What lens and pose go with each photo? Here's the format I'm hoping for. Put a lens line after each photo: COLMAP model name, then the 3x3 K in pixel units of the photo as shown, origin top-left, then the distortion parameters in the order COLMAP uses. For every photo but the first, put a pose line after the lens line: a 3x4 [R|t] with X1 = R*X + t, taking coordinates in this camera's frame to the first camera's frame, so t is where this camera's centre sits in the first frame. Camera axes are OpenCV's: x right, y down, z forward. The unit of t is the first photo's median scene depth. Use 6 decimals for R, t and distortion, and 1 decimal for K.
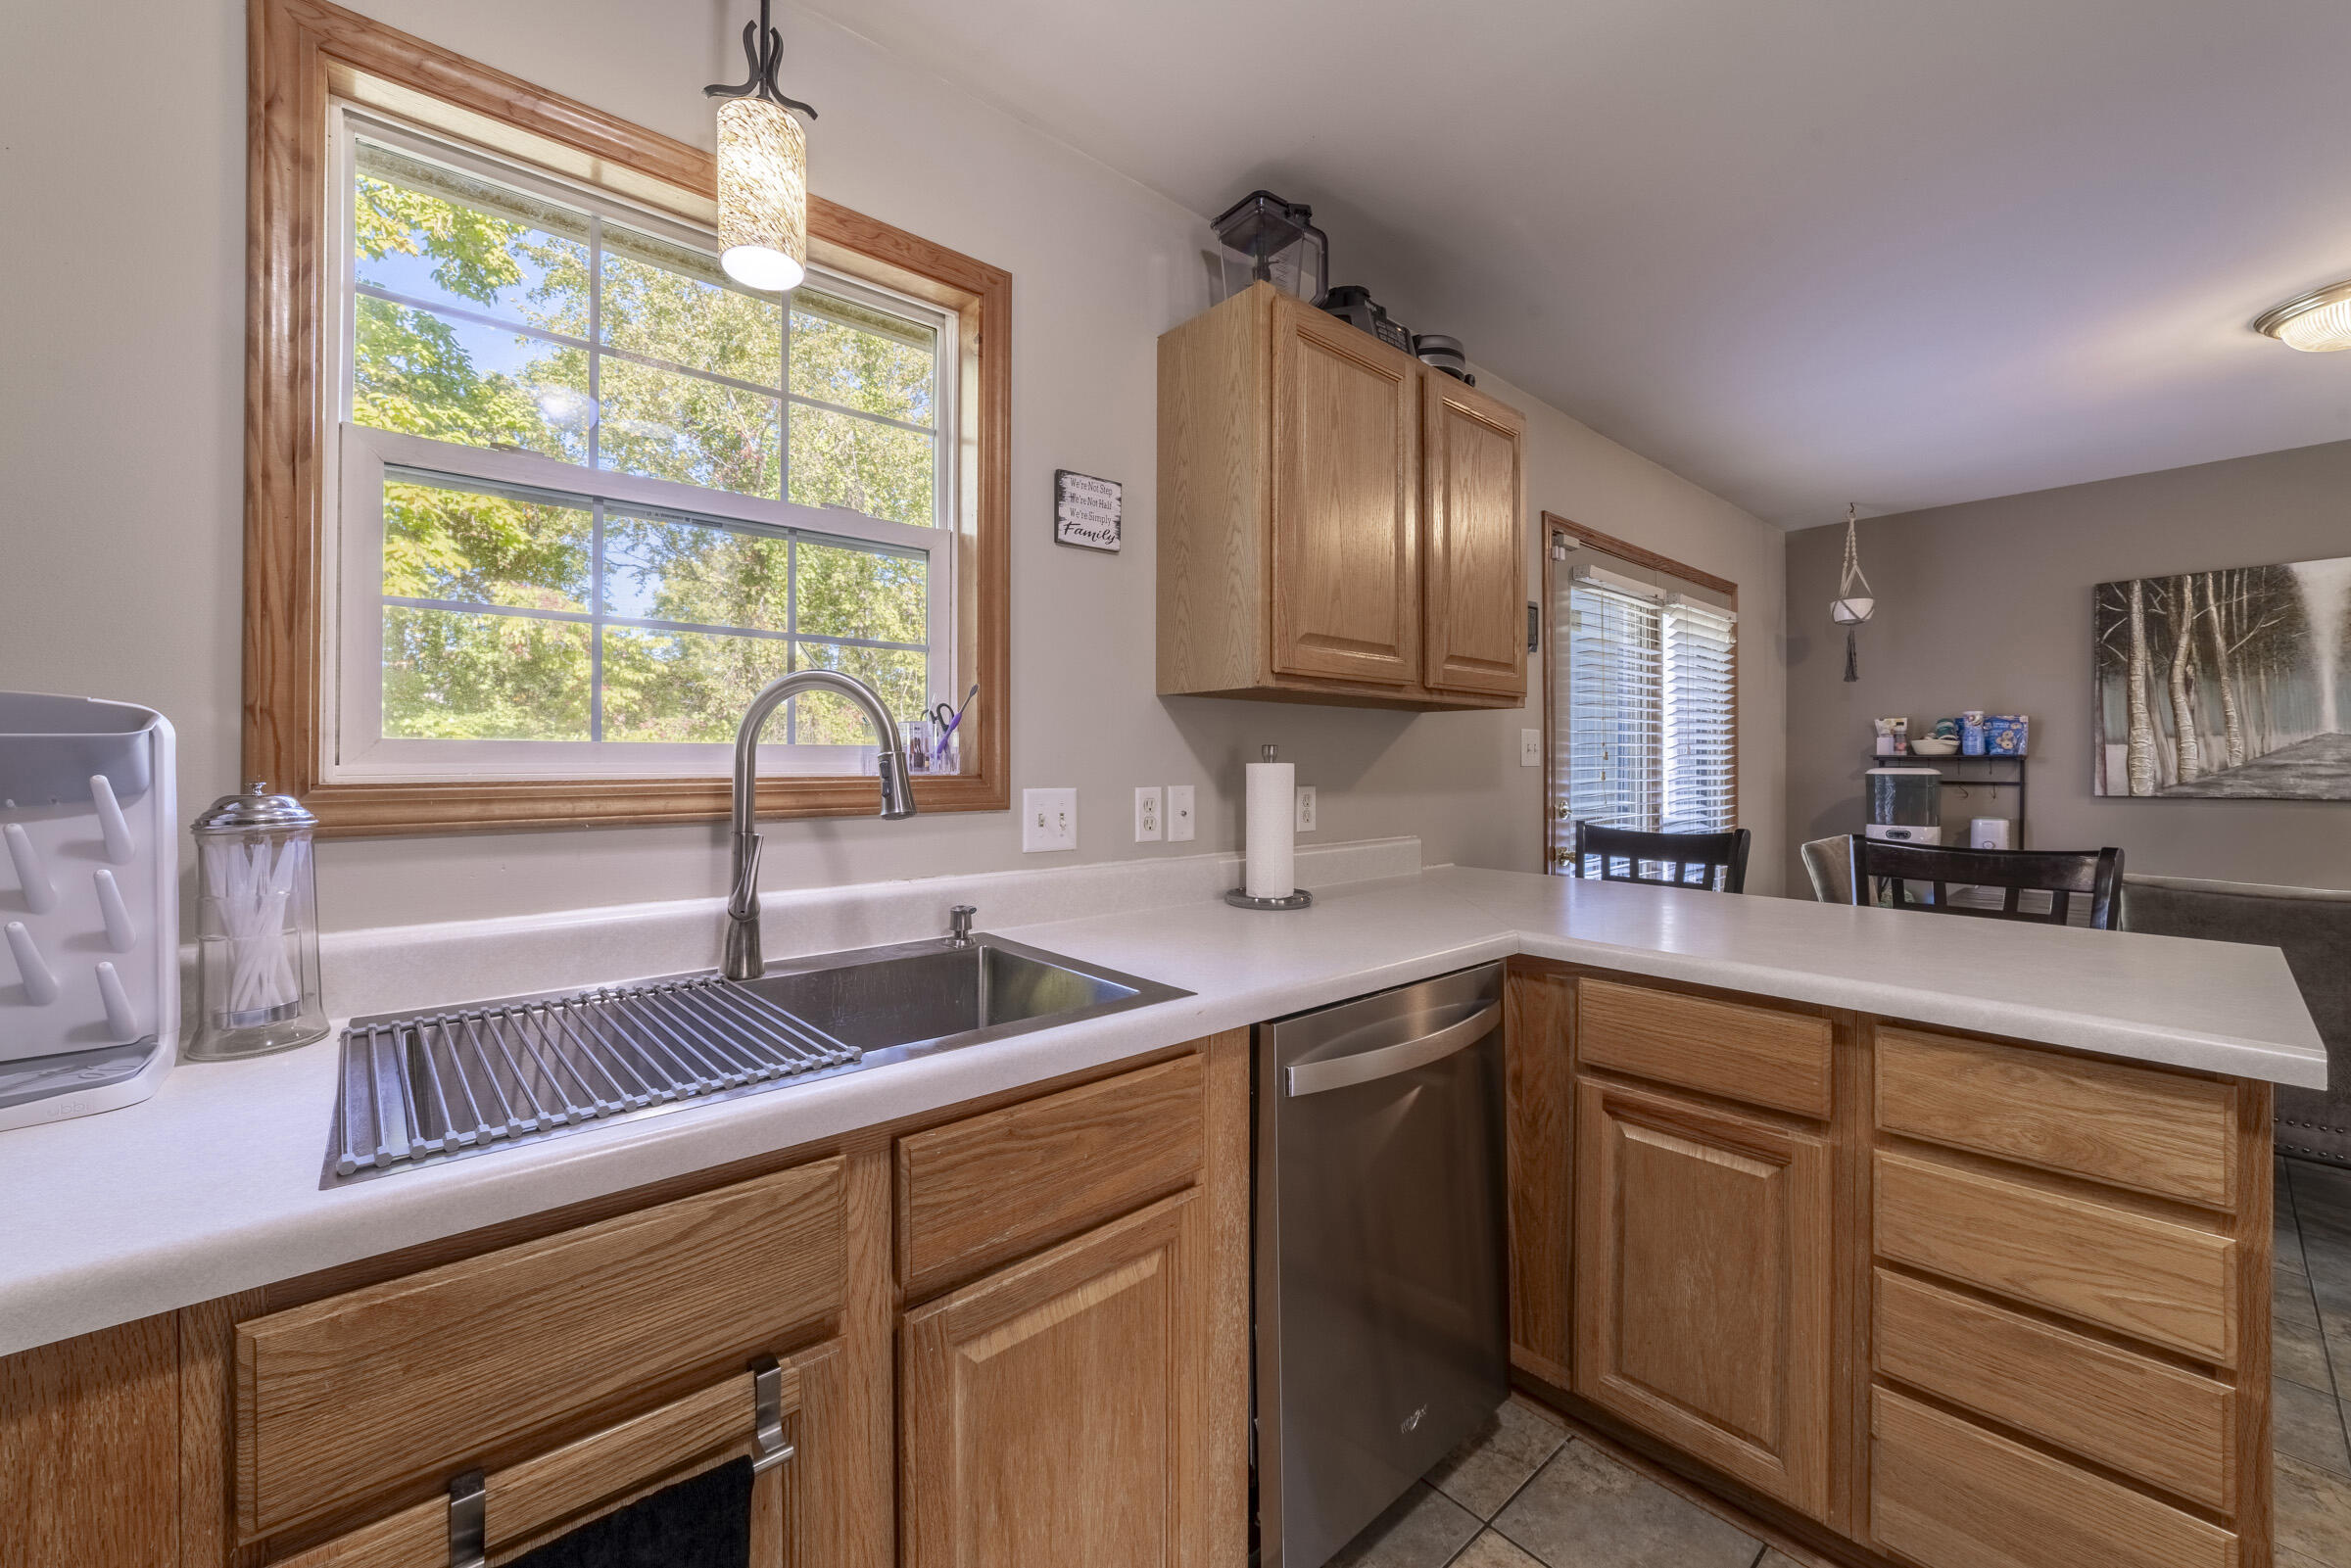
lens RADIAL K [[899.8, 0, 1167.1], [0, 899.8, 765.9], [0, 0, 1]] dist [-0.019038, 0.005603]
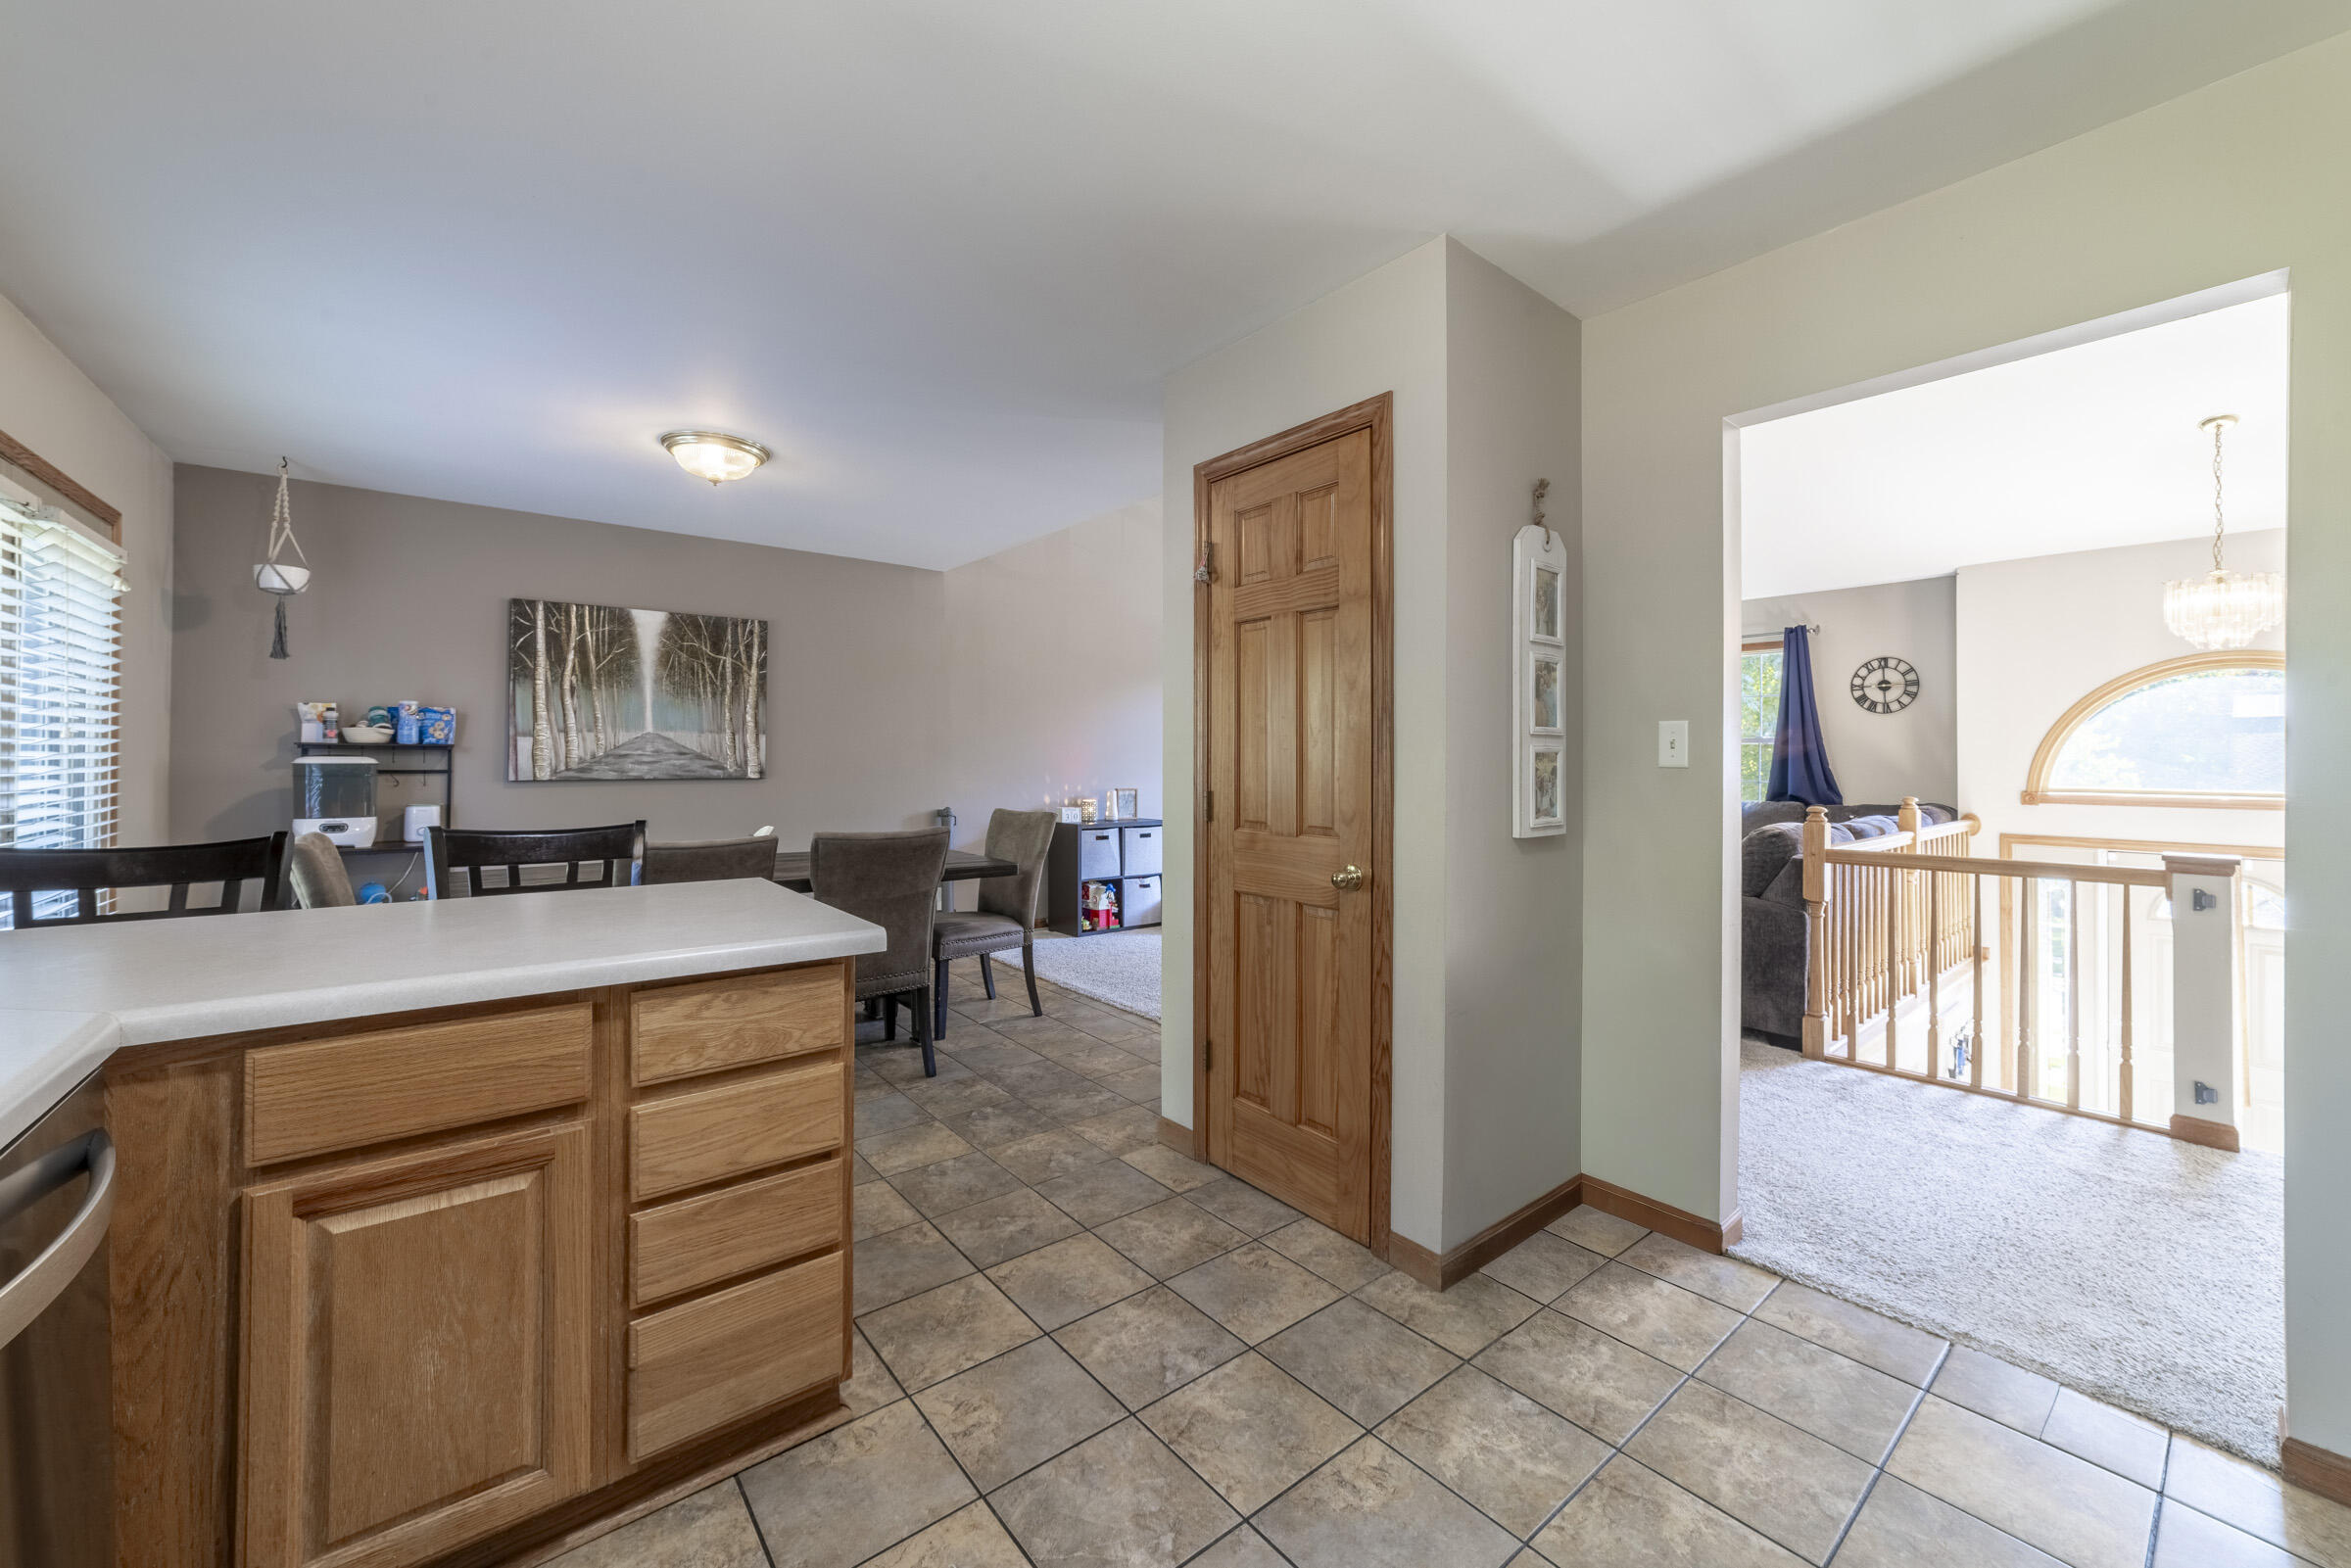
lens RADIAL K [[899.8, 0, 1168.6], [0, 899.8, 752.7], [0, 0, 1]] dist [-0.019038, 0.005603]
pose [[0.033953, 0.005264, 0.999410, -0.190371], [-0.004710, 0.999976, -0.005107, -0.001837], [-0.999412, -0.004534, 0.033977, 0.205300]]
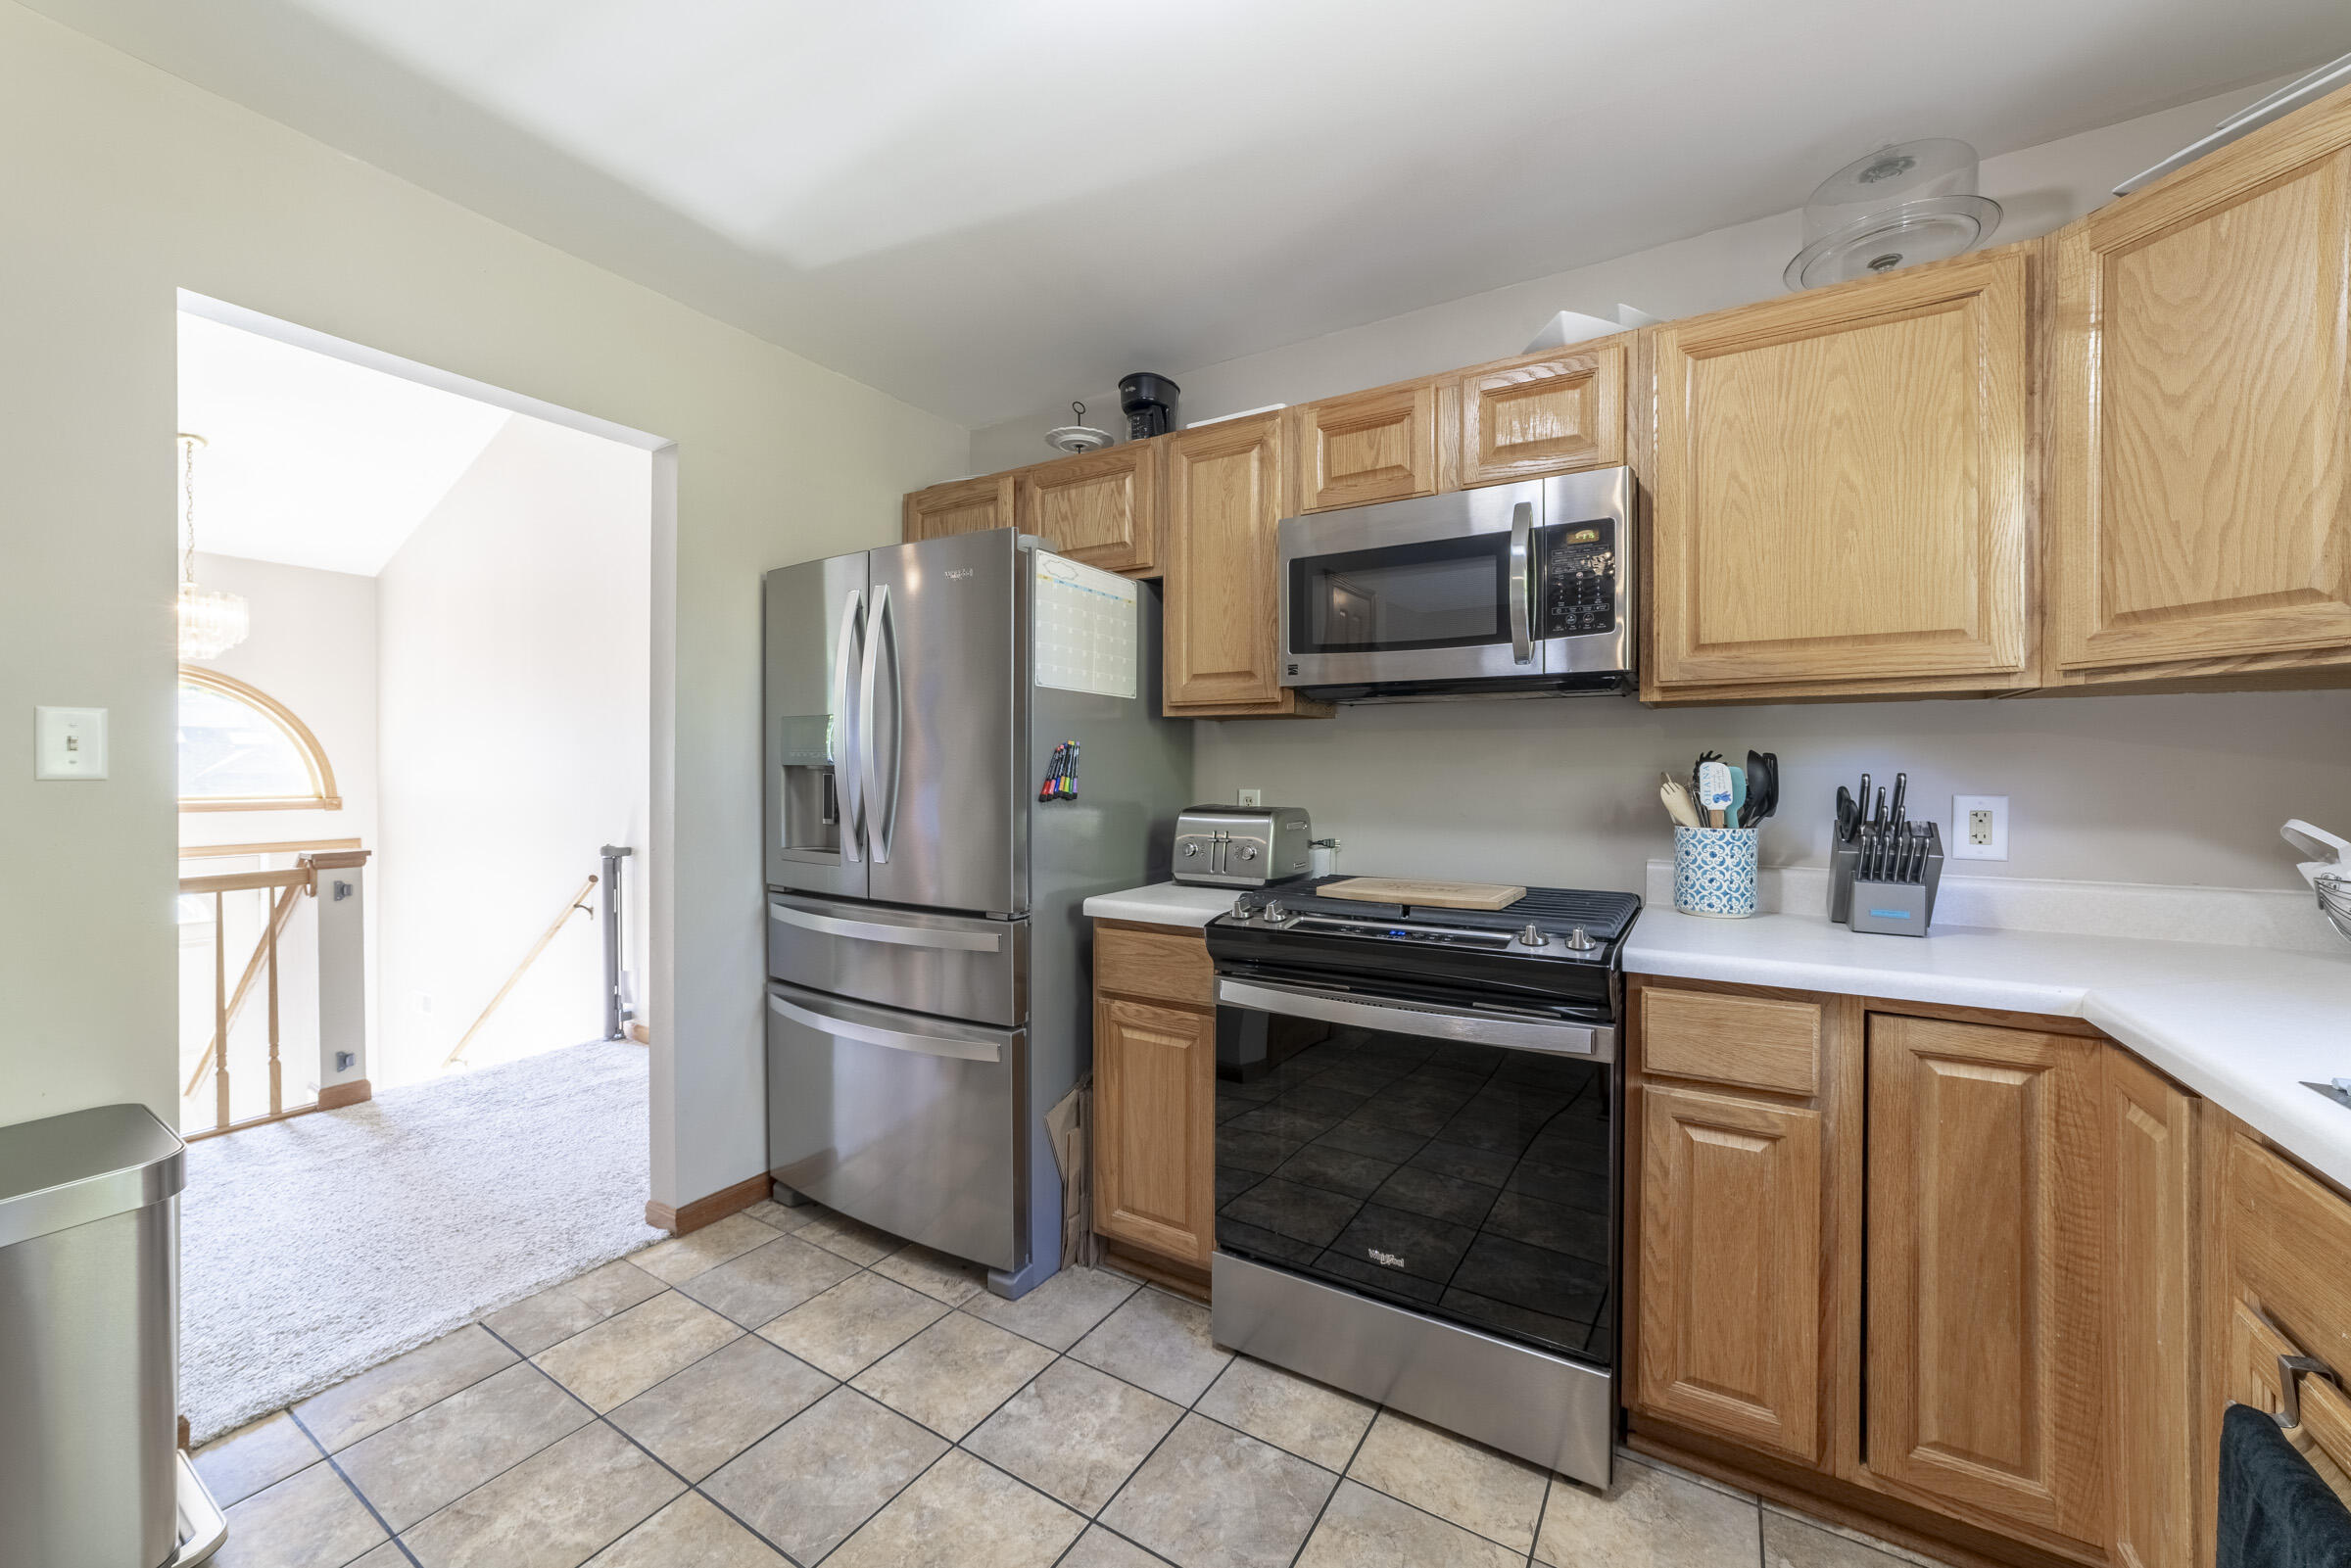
lens RADIAL K [[899.8, 0, 1172.5], [0, 899.8, 773.0], [0, 0, 1]] dist [-0.019038, 0.005603]
pose [[-0.950742, 0.000652, -0.309983, 0.359907], [-0.001087, 0.999985, 0.005436, -0.002757], [0.309982, 0.005505, -0.950727, 0.586525]]
